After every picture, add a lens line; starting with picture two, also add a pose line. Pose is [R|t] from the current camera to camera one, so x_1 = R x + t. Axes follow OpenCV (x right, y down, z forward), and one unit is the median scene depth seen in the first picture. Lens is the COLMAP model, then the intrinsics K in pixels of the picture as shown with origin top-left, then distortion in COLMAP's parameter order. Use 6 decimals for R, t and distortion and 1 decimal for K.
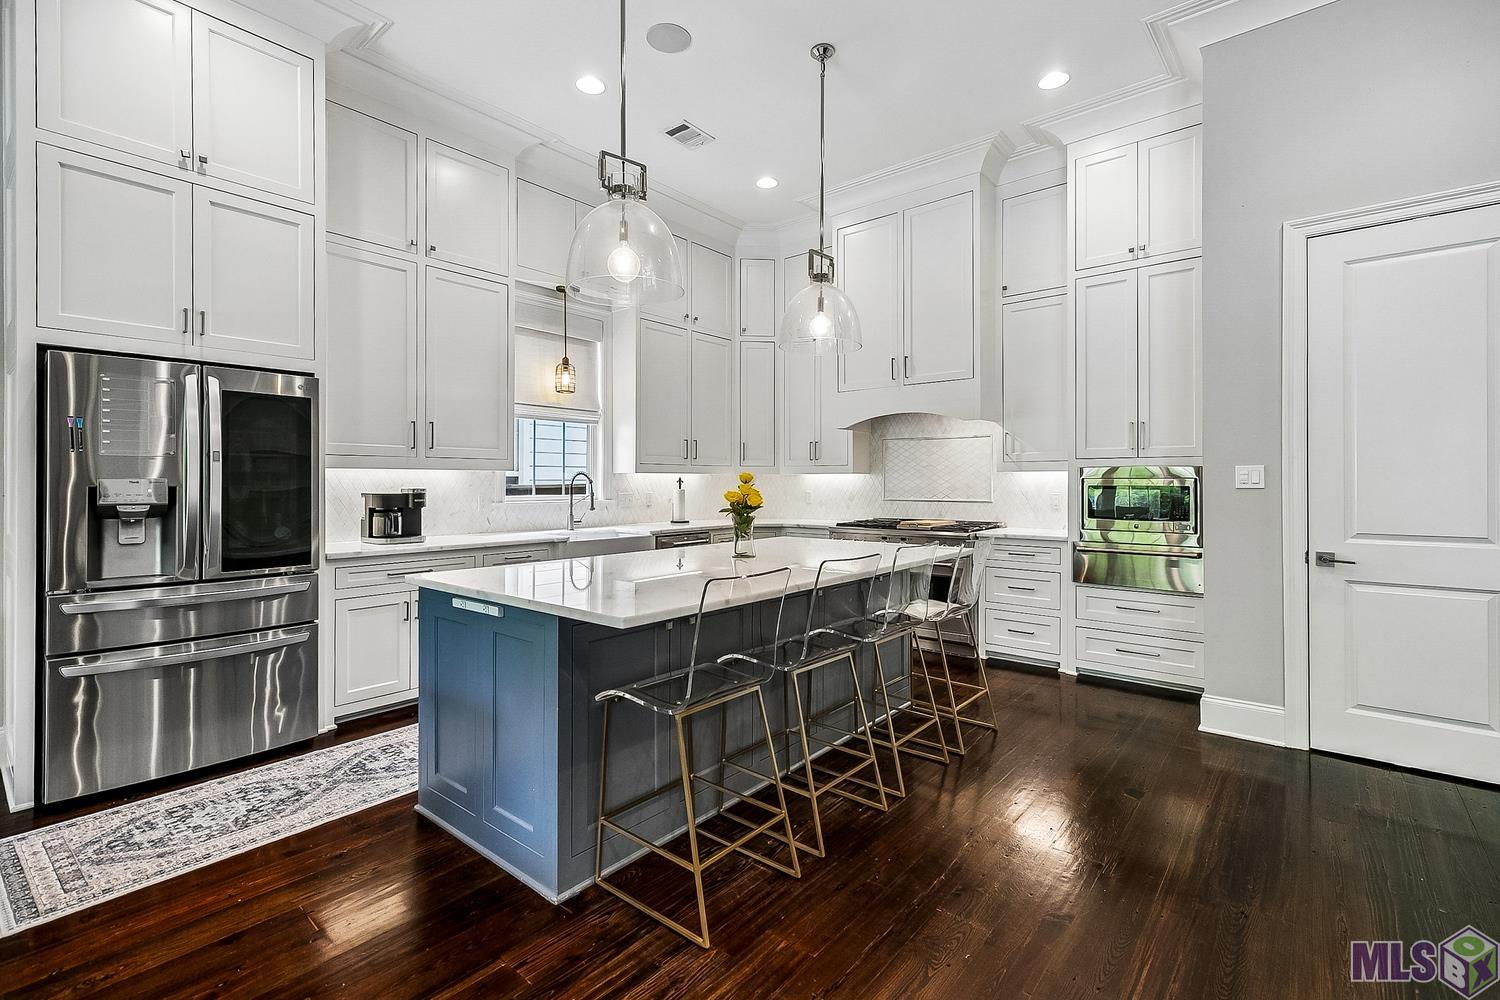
lens RADIAL K [[676.2, 0, 752.1], [0, 676.2, 479.9], [0, 0, 1]] dist [0.000241, 0.000242]
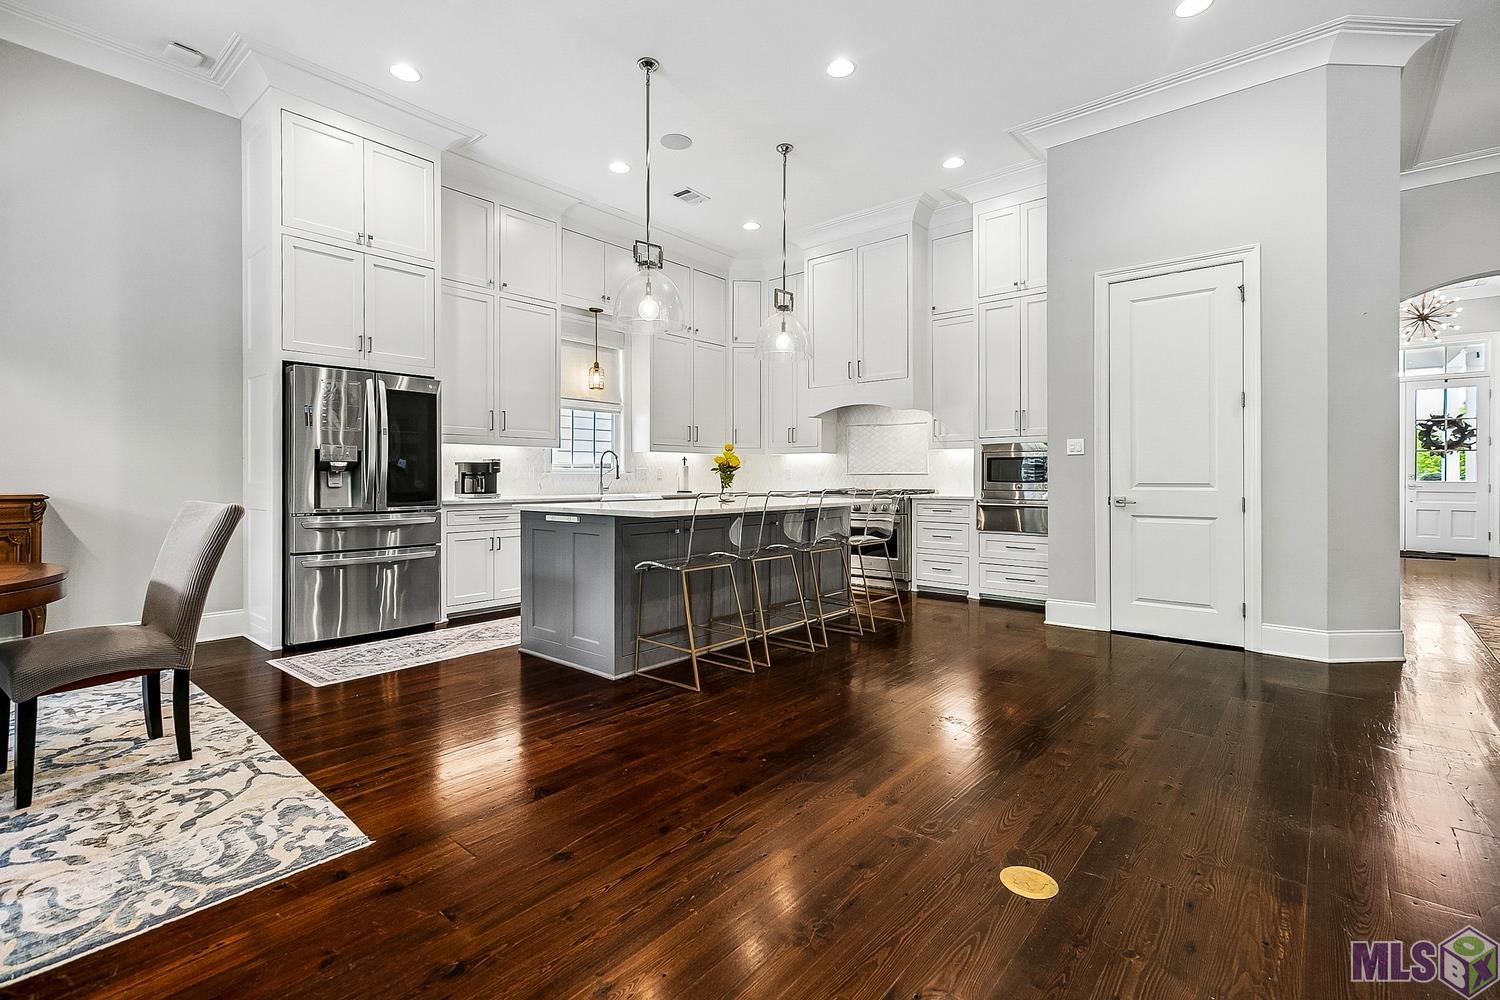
lens RADIAL K [[678.3, 0, 749.7], [0, 678.3, 475.8], [0, 0, 1]] dist [0.001196, 0.000033]
pose [[0.999937, -0.000497, -0.011211, 0.043258], [0.000521, 0.999998, 0.002129, 0.045394], [0.011210, -0.002135, 0.999935, -0.391013]]
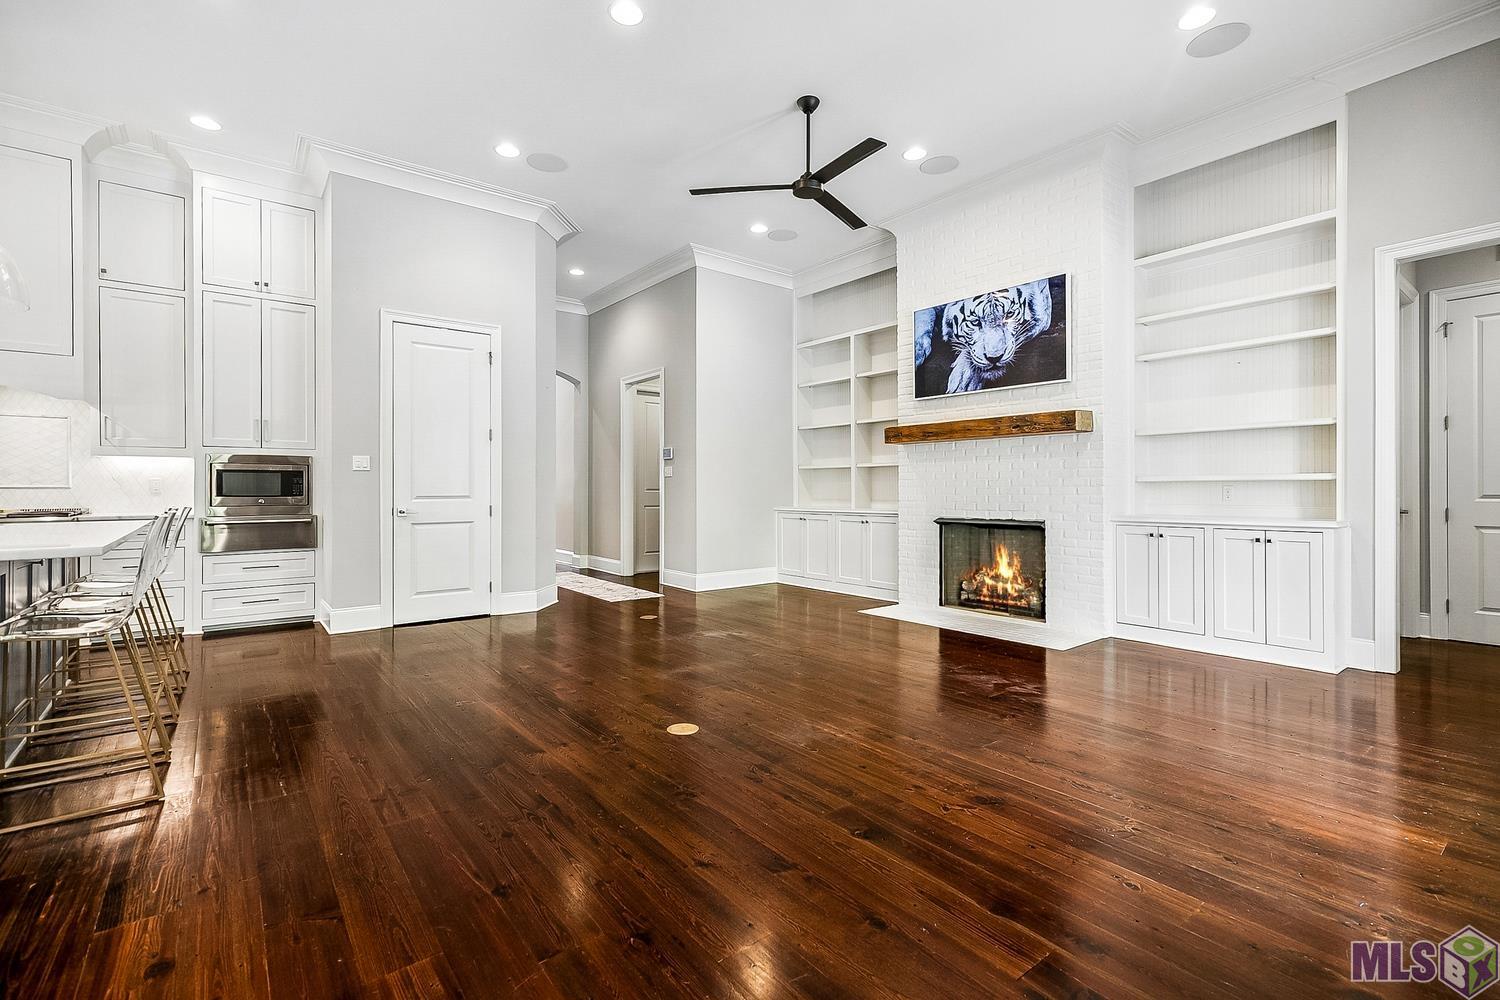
lens RADIAL K [[671.2, 0, 752.4], [0, 671.2, 489.2], [0, 0, 1]] dist [0.000890, 0.000121]
pose [[0.205361, -0.002169, 0.978684, -0.501112], [-0.001315, 0.999996, 0.002492, 0.042564], [-0.978685, -0.001799, 0.205357, -0.173274]]
